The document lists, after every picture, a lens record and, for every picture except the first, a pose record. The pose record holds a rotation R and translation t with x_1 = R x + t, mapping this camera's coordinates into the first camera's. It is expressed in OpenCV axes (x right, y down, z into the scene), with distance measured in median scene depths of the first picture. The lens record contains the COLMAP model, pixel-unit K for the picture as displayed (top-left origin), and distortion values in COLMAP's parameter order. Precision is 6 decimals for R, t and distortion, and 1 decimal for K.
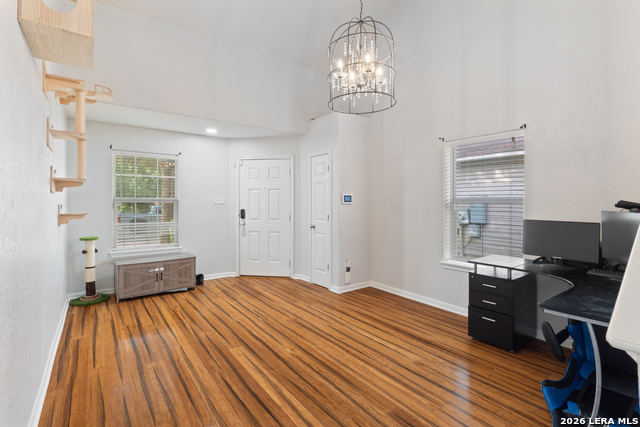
lens RADIAL K [[306.2, 0, 320.9], [0, 306.2, 209.7], [0, 0, 1]] dist [0.000142, -0.000335]
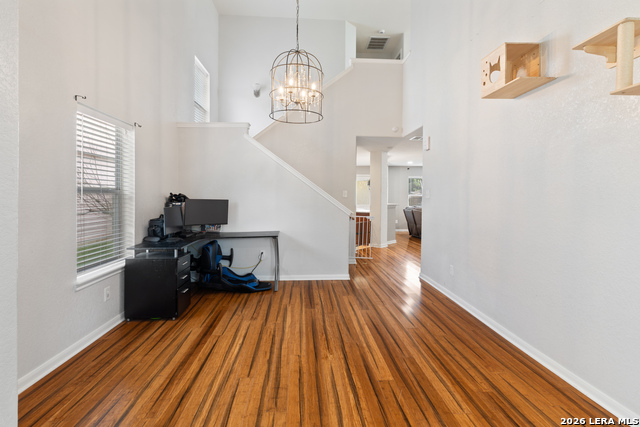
lens RADIAL K [[306.2, 0, 320.5], [0, 306.2, 213.2], [0, 0, 1]] dist [0.000142, -0.000335]
pose [[-0.840476, -0.039991, 0.540370, -0.557494], [0.004794, 0.996685, 0.081218, -0.044329], [-0.541827, 0.070852, -0.837498, 1.751932]]
